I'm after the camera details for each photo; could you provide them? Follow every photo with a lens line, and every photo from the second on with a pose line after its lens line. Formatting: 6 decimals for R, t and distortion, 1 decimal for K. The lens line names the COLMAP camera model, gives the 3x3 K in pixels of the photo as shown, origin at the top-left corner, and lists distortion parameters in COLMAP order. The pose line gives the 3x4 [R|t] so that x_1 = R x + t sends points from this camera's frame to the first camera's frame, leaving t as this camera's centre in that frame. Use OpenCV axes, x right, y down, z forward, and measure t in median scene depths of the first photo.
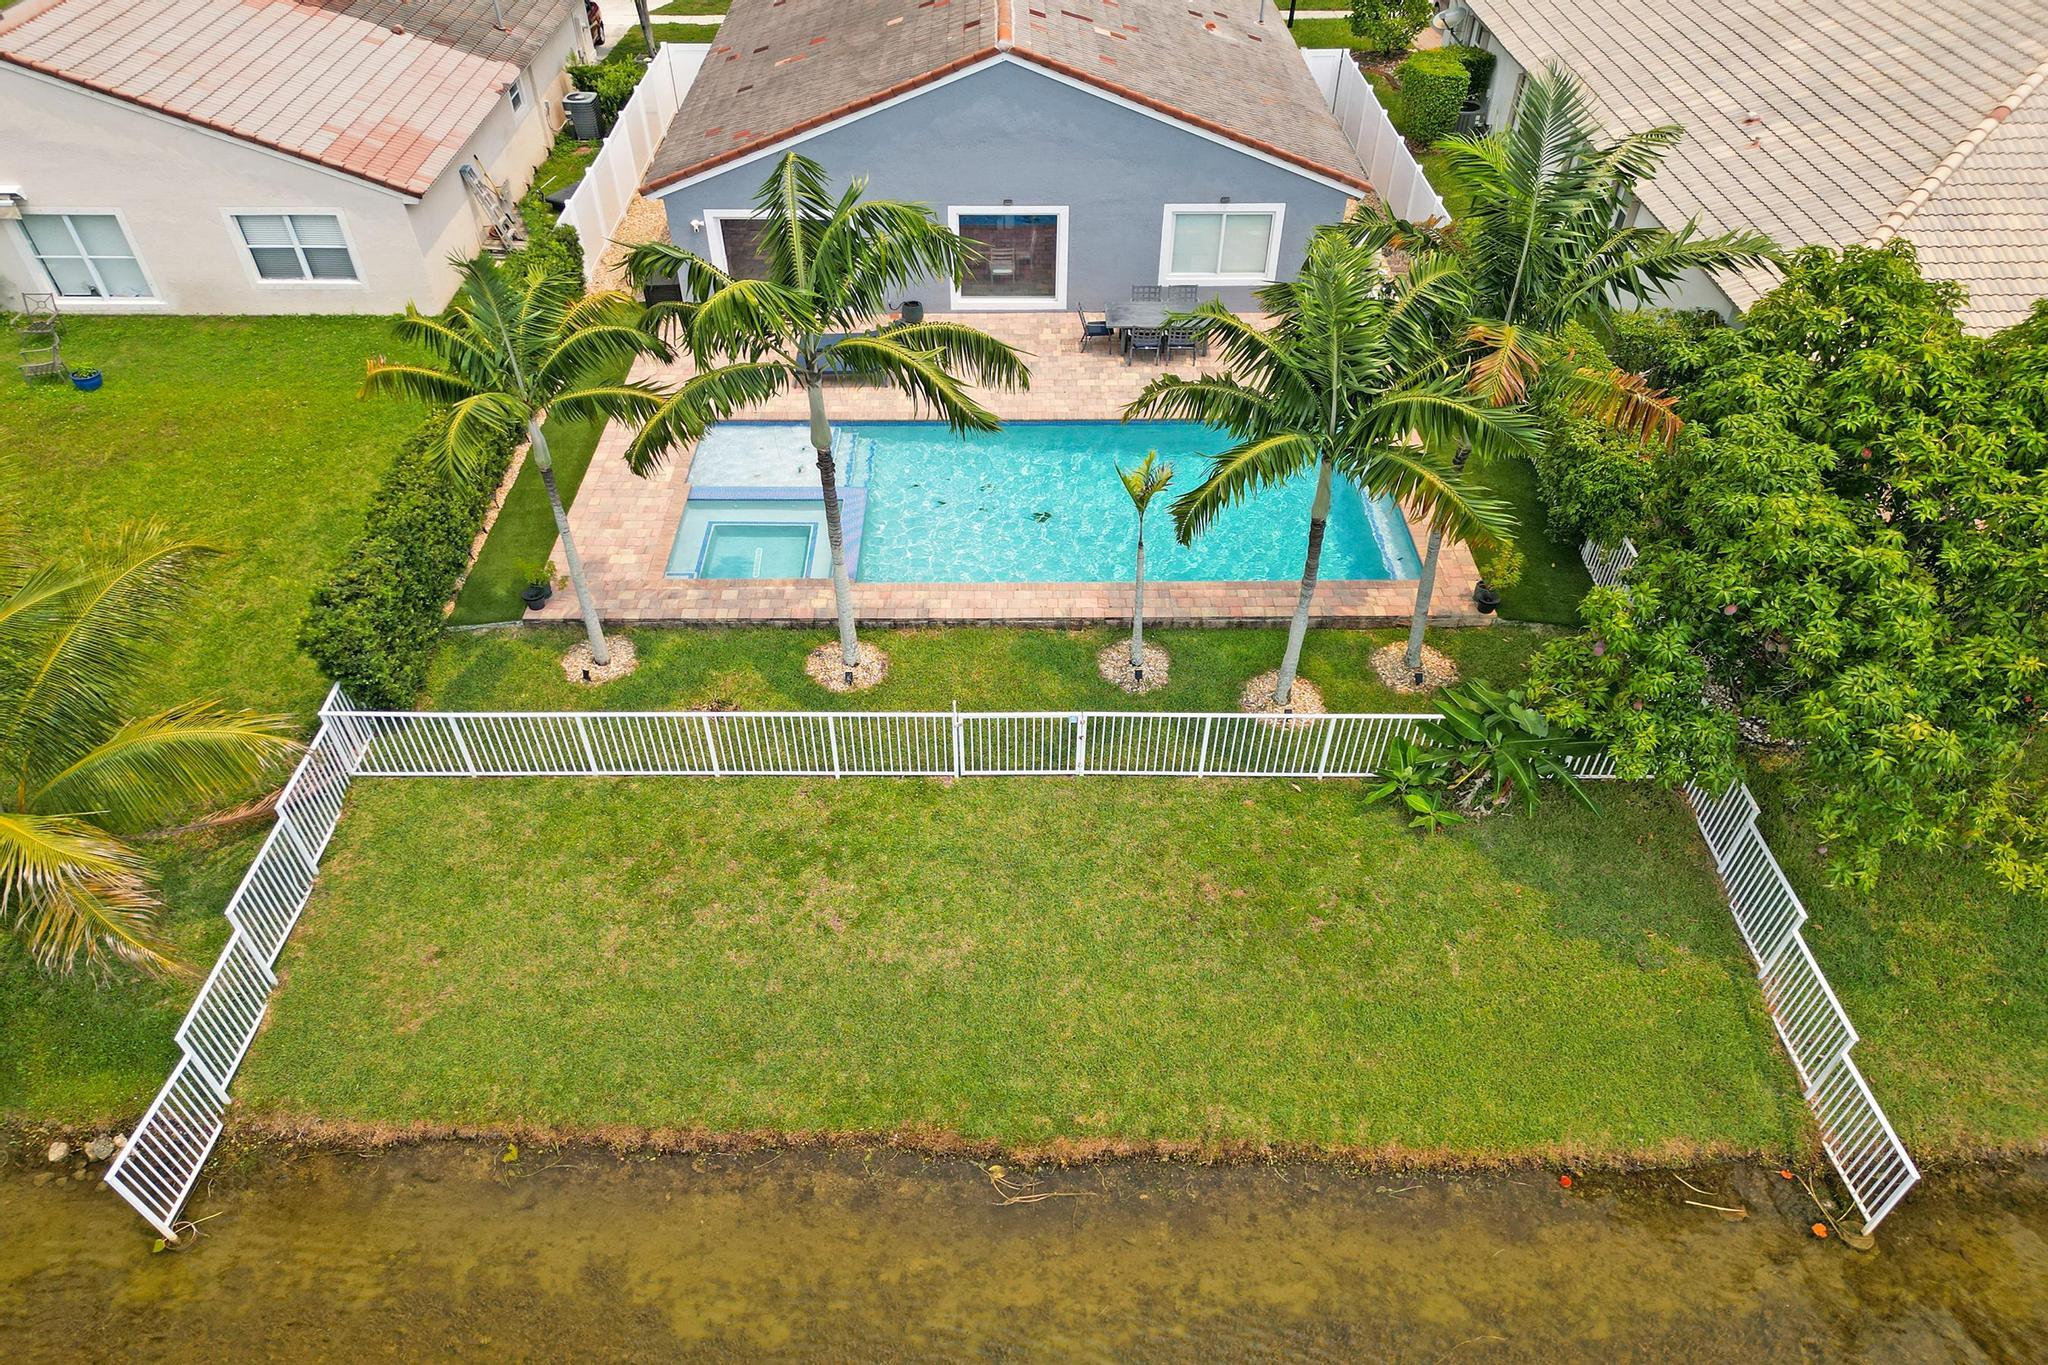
lens RADIAL K [[1301.6, 0, 1024.0], [0, 1301.6, 682.5], [0, 0, 1]] dist [0.057517, -0.041669]
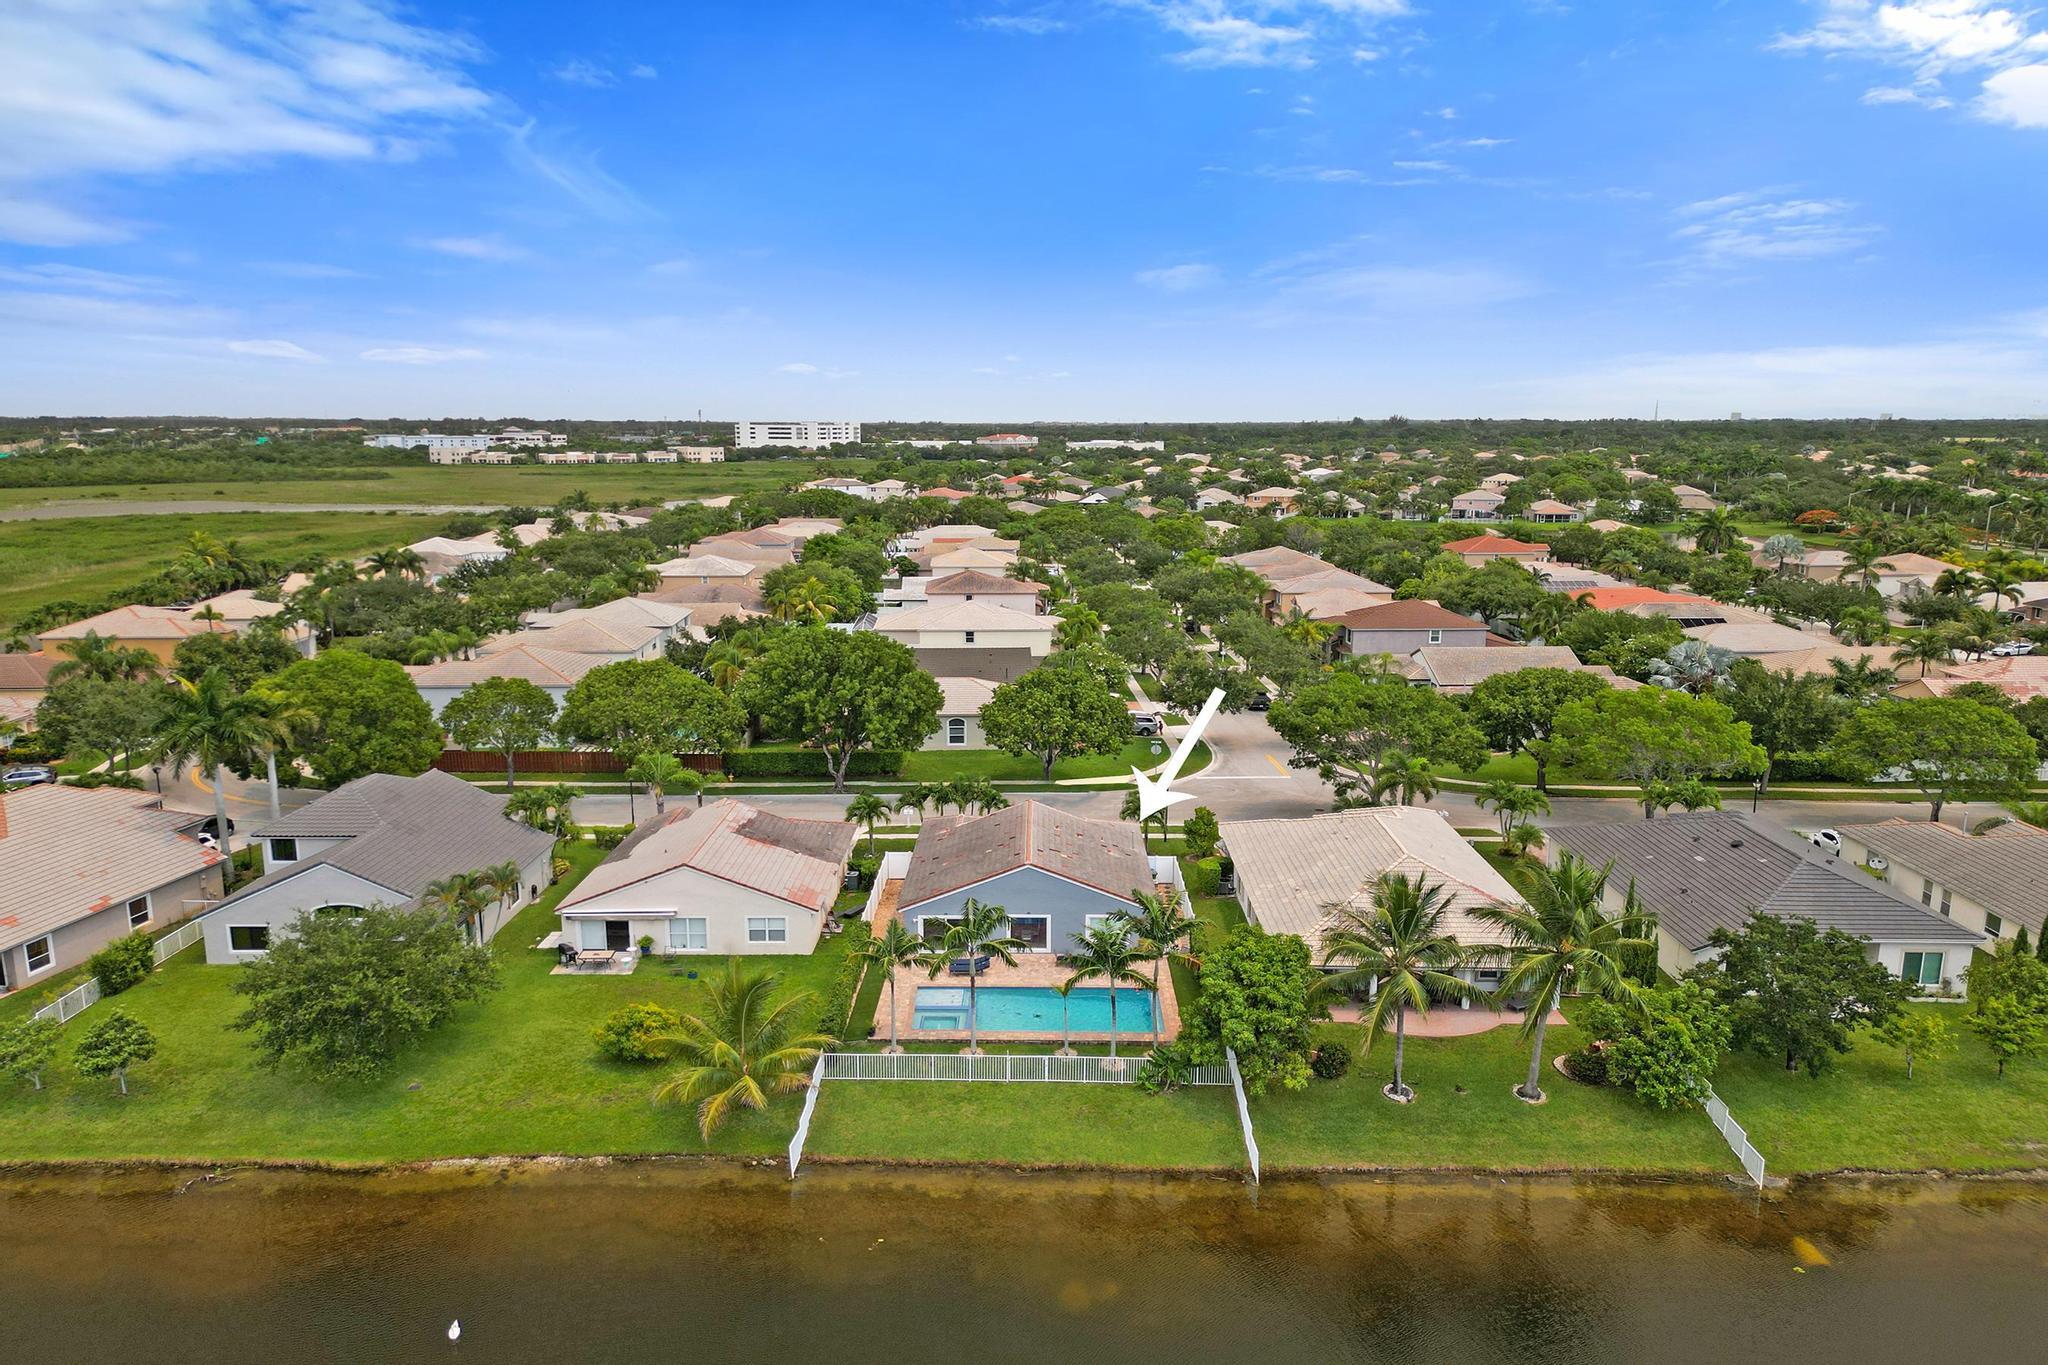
lens RADIAL K [[1301.6, 0, 1024.0], [0, 1301.6, 682.5], [0, 0, 1]] dist [0.057517, -0.041669]
pose [[0.999604, 0.002639, -0.028029, 0.081610], [-0.016715, 0.856756, -0.515451, 0.955731], [0.022654, 0.515715, 0.856460, -2.419655]]
